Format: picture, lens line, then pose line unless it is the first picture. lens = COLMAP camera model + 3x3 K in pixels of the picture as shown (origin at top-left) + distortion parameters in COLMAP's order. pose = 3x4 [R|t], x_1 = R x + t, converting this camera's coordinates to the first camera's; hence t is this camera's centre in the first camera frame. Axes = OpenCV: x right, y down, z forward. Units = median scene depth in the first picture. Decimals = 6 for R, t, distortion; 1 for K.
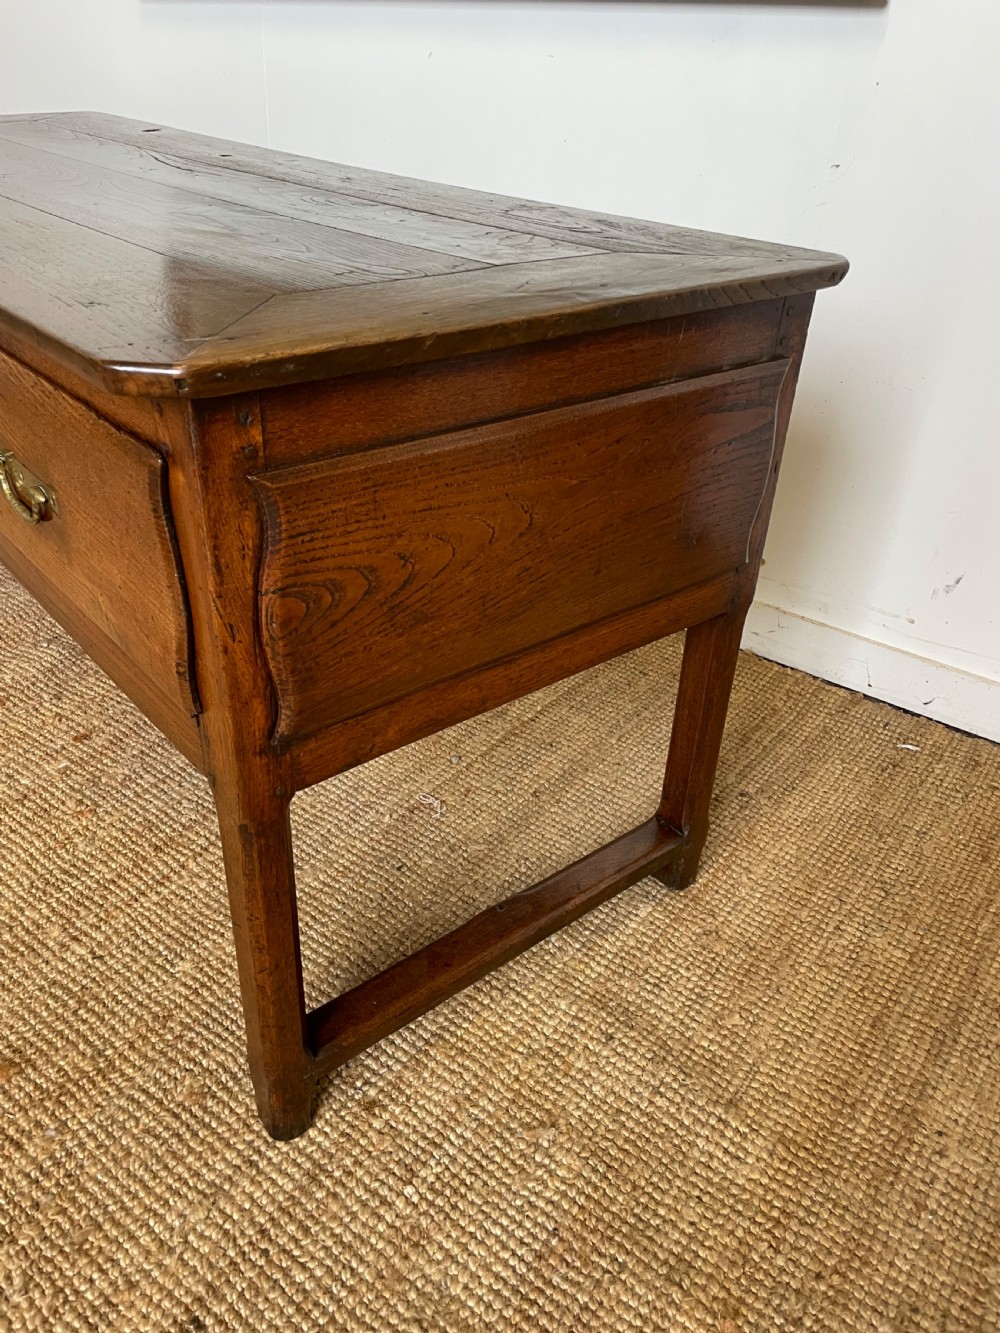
lens RADIAL K [[1015.3, 0, 494.0], [0, 1015.3, 664.2], [0, 0, 1]] dist [0.056832, -0.035173]
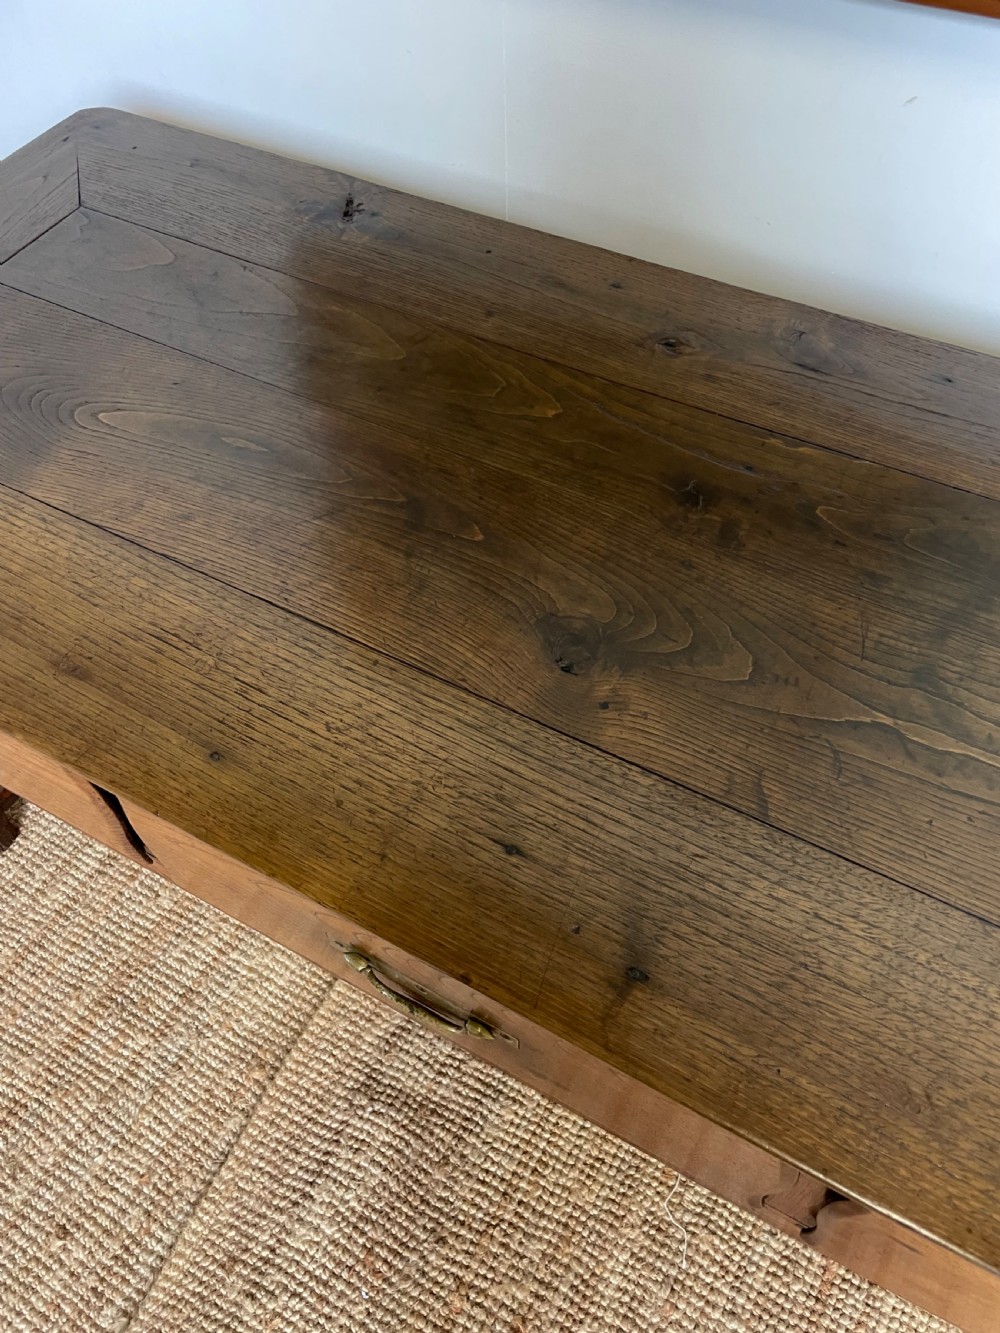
lens RADIAL K [[1013.6, 0, 505.9], [0, 1013.6, 671.6], [0, 0, 1]] dist [0.070035, -0.099221]
pose [[0.989852, -0.139931, 0.024727, -0.432764], [0.120579, 0.919202, 0.374872, -0.754622], [-0.075185, -0.368086, 0.926747, 0.602523]]
